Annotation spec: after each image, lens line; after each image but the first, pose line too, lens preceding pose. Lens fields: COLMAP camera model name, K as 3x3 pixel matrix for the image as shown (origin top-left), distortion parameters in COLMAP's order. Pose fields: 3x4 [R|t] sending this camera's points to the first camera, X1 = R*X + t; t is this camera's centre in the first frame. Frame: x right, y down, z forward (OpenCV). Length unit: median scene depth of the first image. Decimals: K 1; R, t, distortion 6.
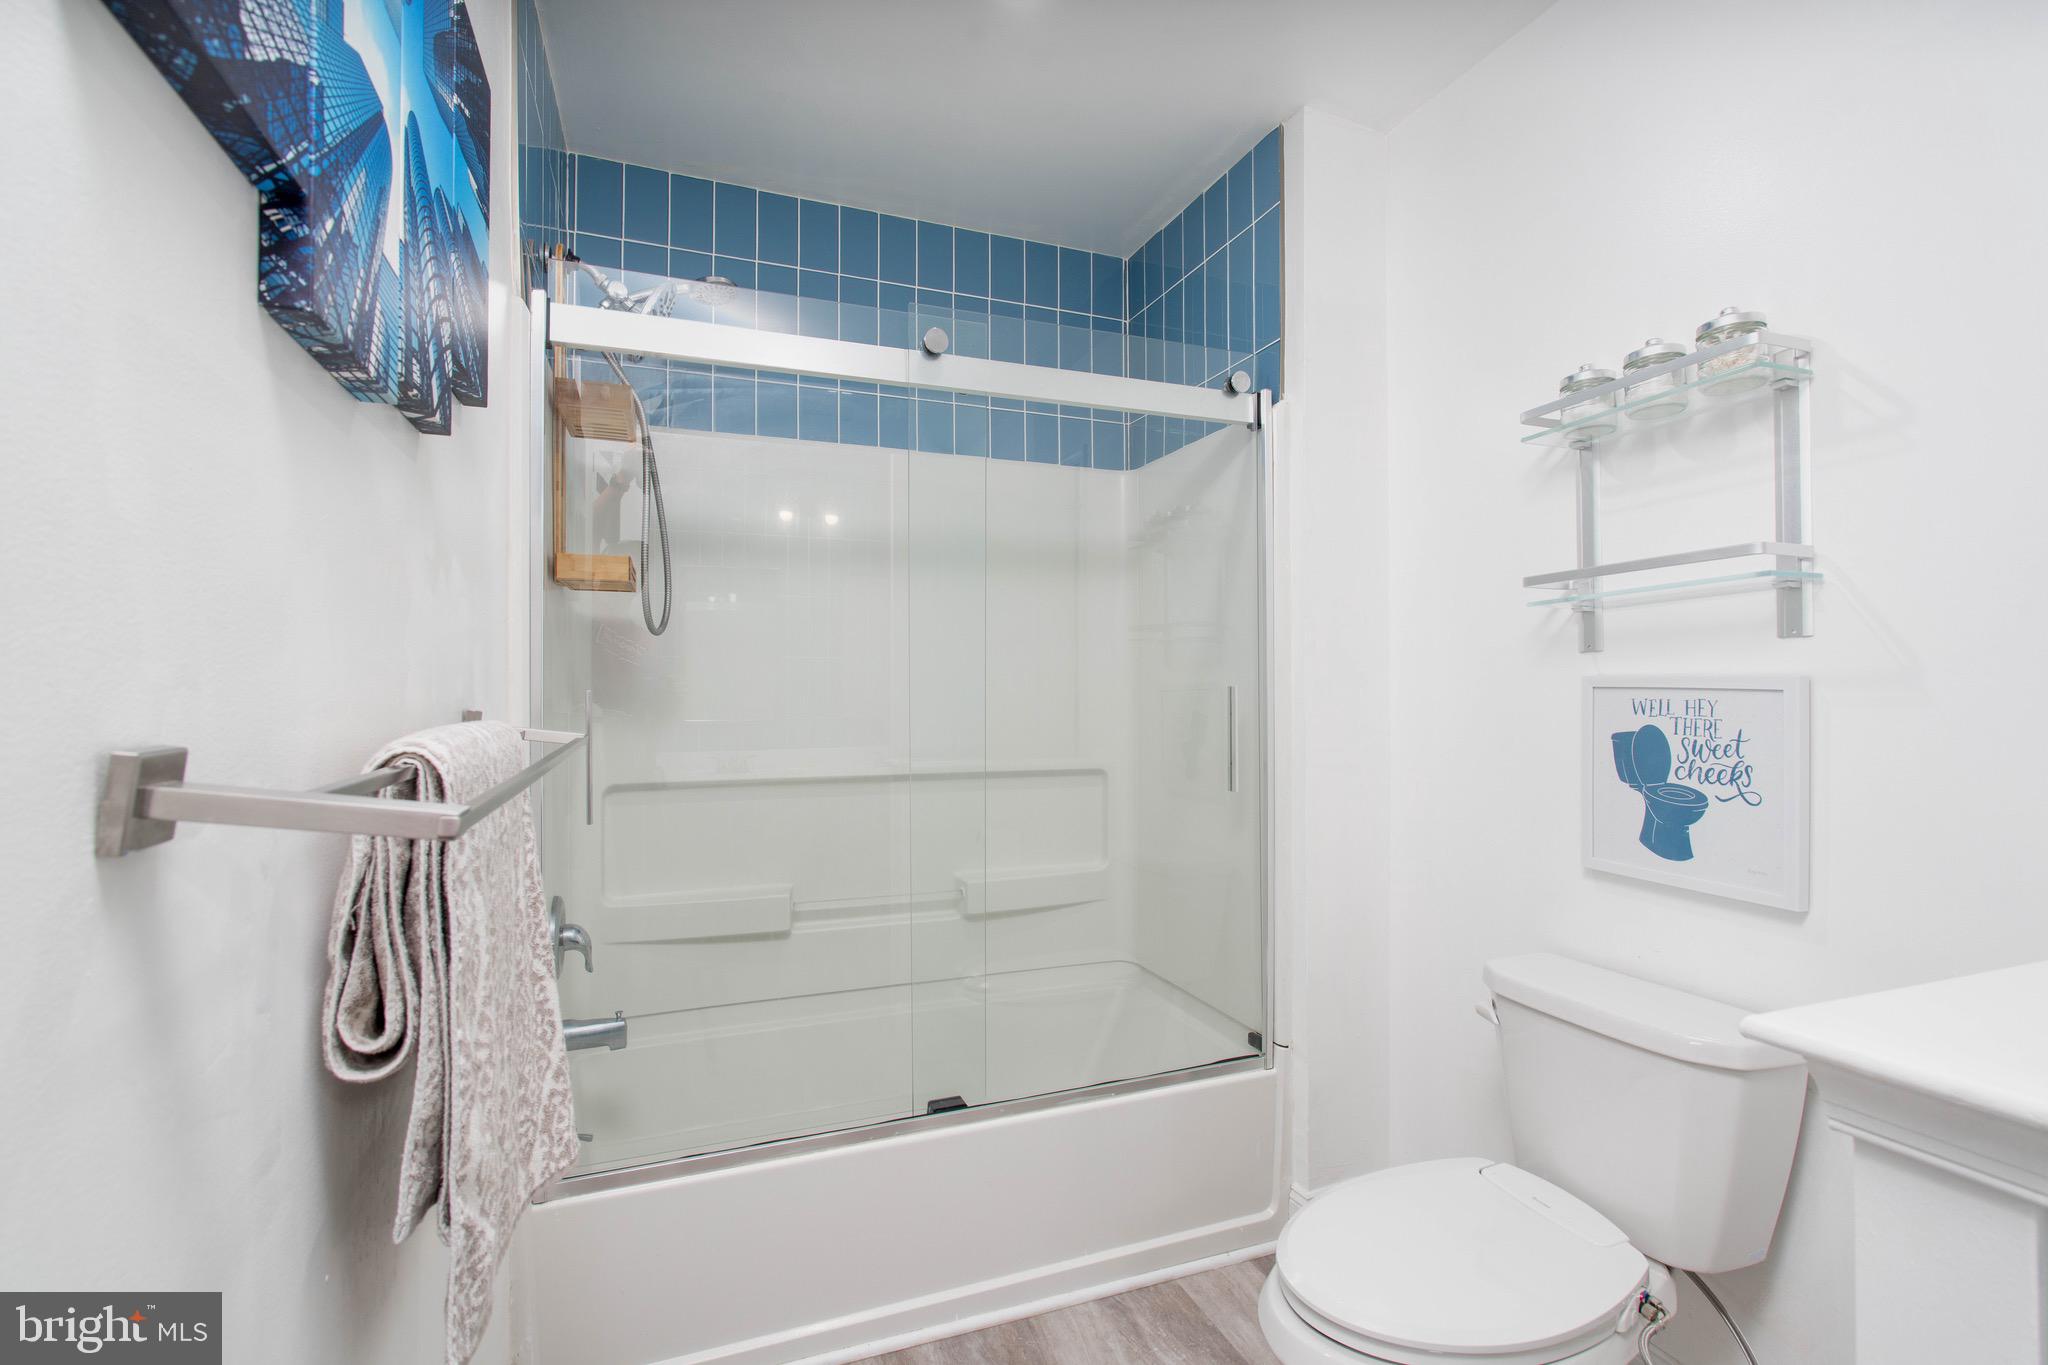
lens RADIAL K [[923.2, 0, 1024.0], [0, 923.2, 682.5], [0, 0, 1]] dist [-0.004549, -0.000512]
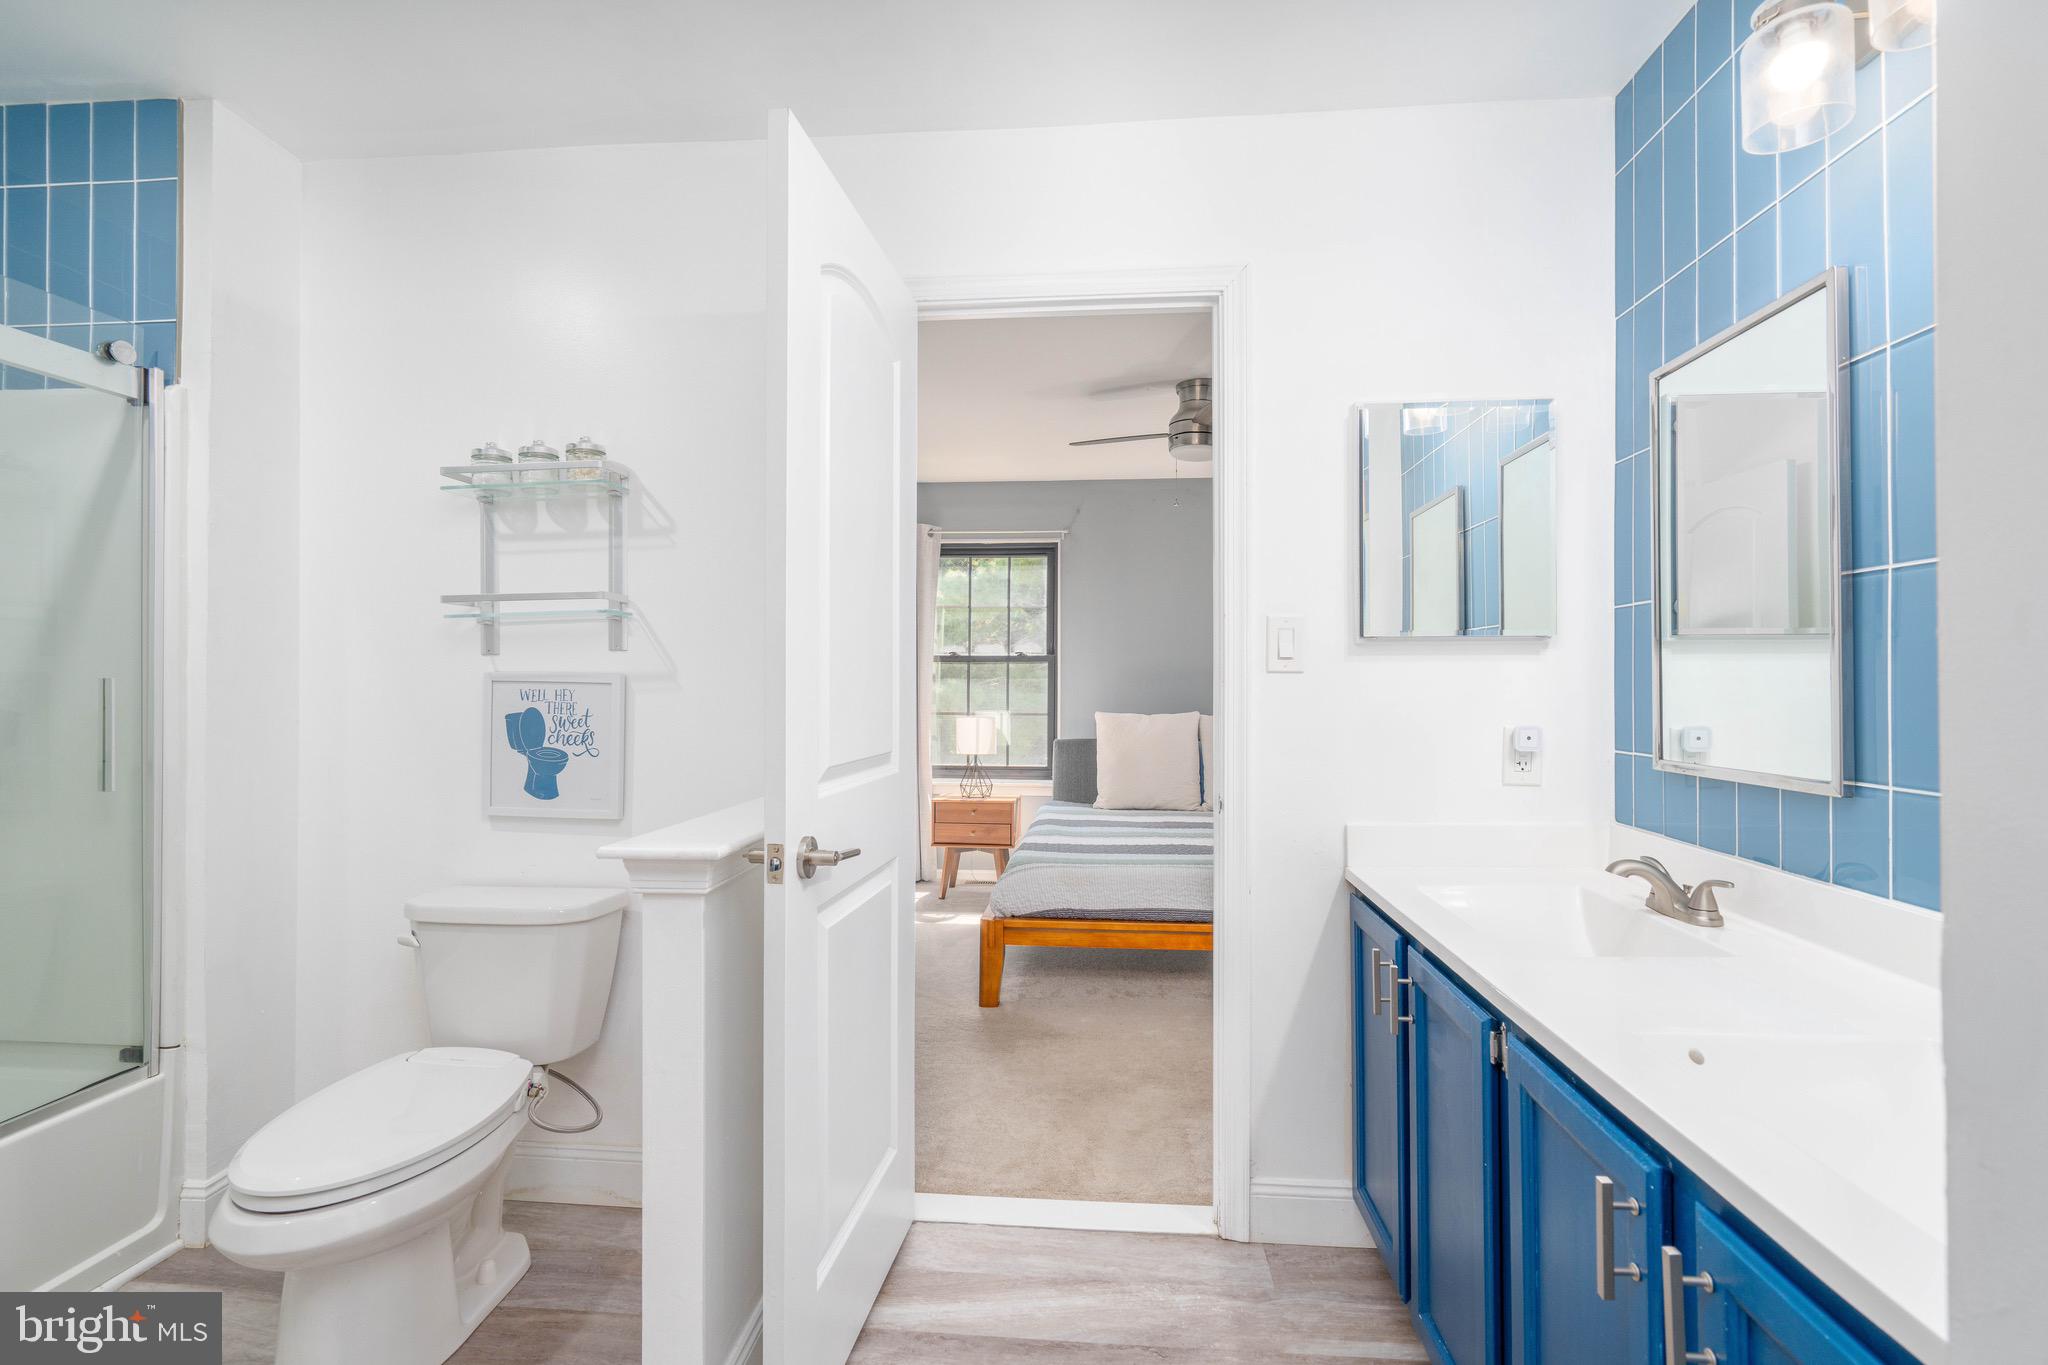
lens RADIAL K [[909.8, 0, 1017.0], [0, 909.8, 675.9], [0, 0, 1]] dist [-0.000530, 0.000208]
pose [[0.441608, 0.009622, 0.897157, -0.257290], [-0.009220, 0.999938, -0.006186, -0.001200], [-0.897161, -0.005540, 0.441669, -0.301262]]
